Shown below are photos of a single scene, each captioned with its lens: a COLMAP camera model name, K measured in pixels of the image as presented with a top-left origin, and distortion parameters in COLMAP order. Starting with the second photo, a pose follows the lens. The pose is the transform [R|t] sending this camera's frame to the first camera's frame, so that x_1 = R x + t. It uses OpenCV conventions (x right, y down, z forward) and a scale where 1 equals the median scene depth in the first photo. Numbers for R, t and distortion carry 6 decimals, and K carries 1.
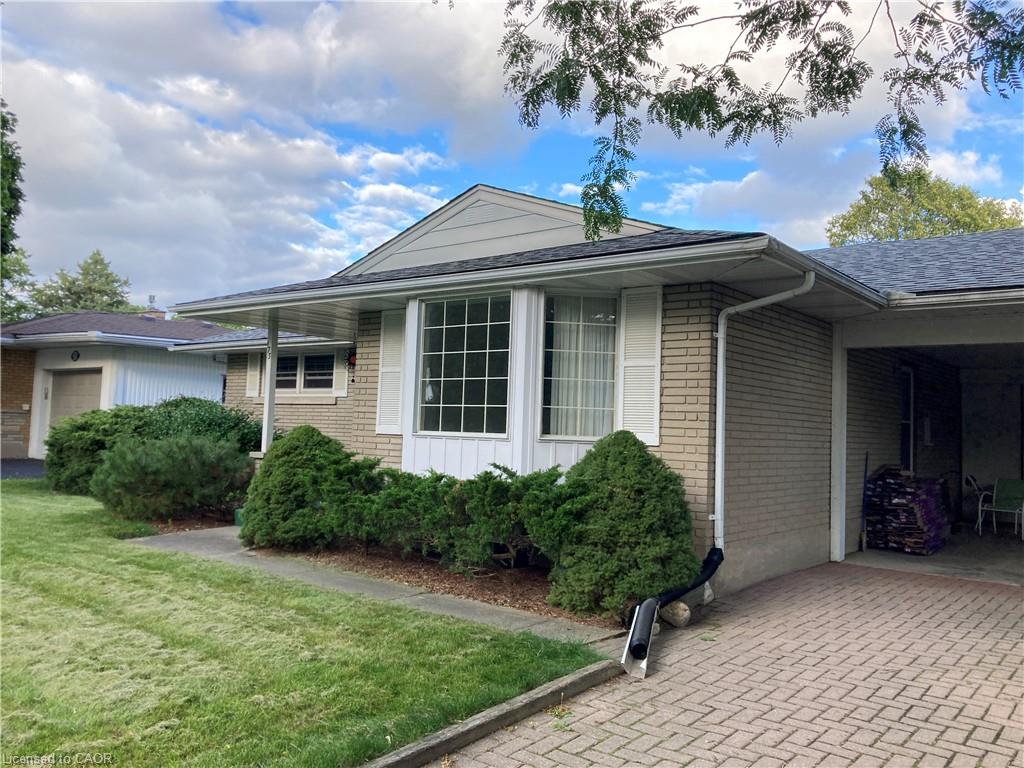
lens RADIAL K [[832.8, 0, 529.6], [0, 832.8, 336.2], [0, 0, 1]] dist [0.010043, -0.001417]
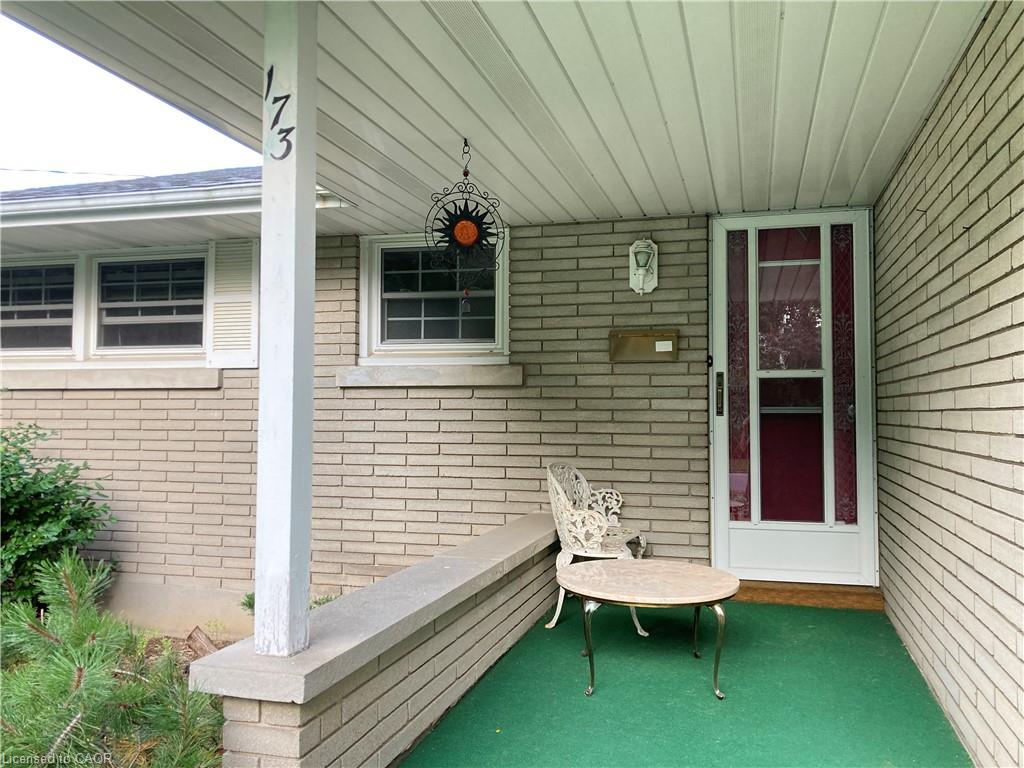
lens RADIAL K [[822.3, 0, 512.0], [0, 822.3, 384.0], [0, 0, 1]] dist [0.033669, -0.004016]
pose [[0.929344, -0.028179, 0.368137, -0.444076], [-0.011193, 0.994475, 0.104378, 0.070185], [-0.369044, -0.101124, 0.923894, 1.083895]]
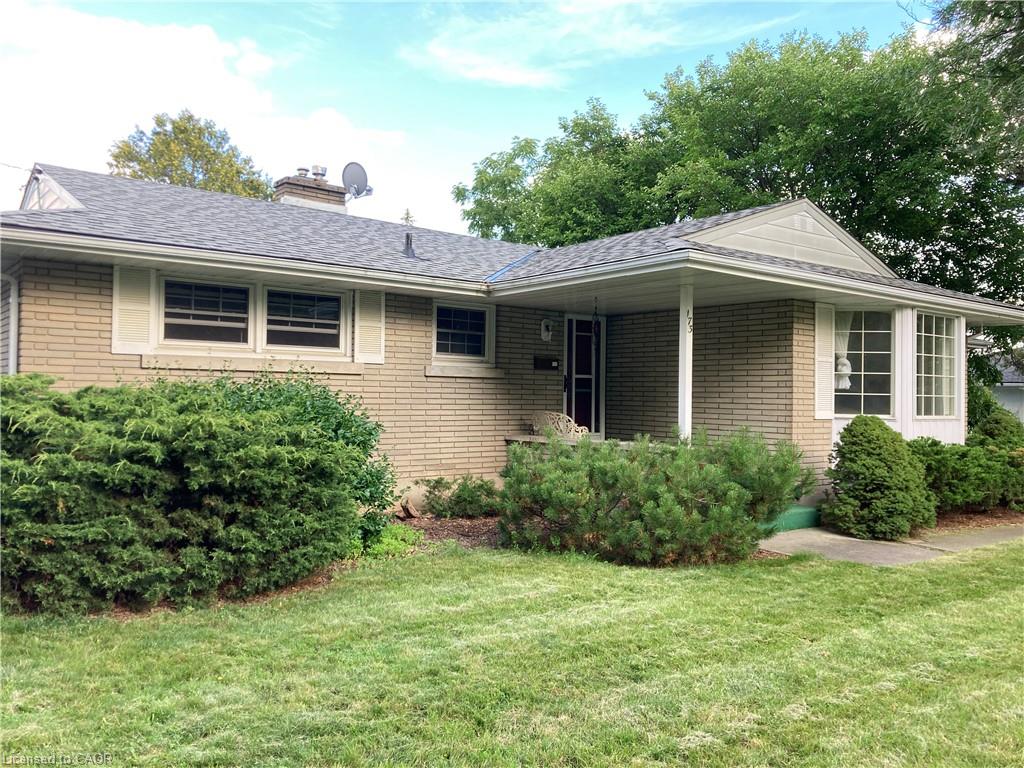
lens RADIAL K [[822.3, 0, 512.0], [0, 822.3, 384.0], [0, 0, 1]] dist [0.033669, -0.004016]
pose [[0.246463, -0.015041, 0.969035, -1.503832], [-0.118173, 0.991952, 0.045453, 0.081474], [-0.961920, -0.125717, 0.242702, 1.297993]]
